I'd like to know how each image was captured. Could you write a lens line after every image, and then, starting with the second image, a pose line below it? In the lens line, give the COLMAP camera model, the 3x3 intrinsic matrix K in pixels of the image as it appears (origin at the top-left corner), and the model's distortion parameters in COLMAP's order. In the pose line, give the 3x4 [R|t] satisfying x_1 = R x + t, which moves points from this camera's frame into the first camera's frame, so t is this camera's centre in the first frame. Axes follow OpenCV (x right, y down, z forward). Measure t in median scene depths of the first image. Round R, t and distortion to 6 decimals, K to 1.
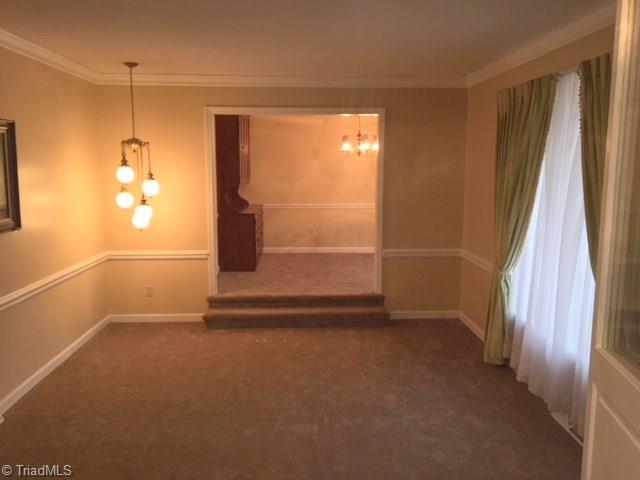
lens RADIAL K [[545.3, 0, 320.0], [0, 545.3, 240.0], [0, 0, 1]] dist [0.021025, -0.001983]
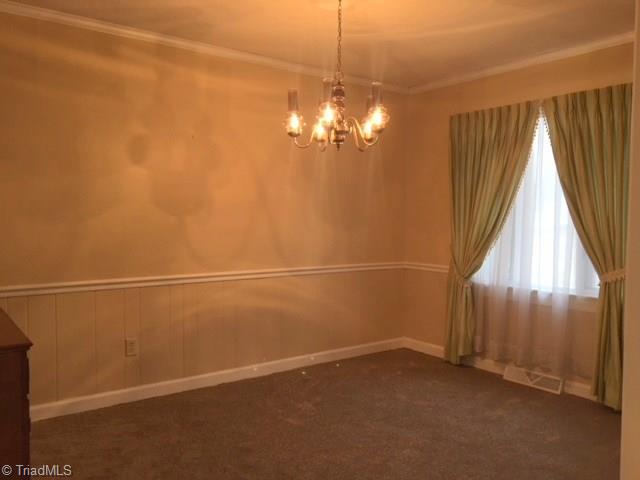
lens RADIAL K [[545.3, 0, 320.0], [0, 545.3, 240.0], [0, 0, 1]] dist [0.021025, -0.001983]
pose [[0.823596, -0.023865, 0.566675, -0.126008], [0.069771, 0.995789, -0.059466, -0.060409], [-0.562870, 0.088513, 0.821793, 0.596486]]
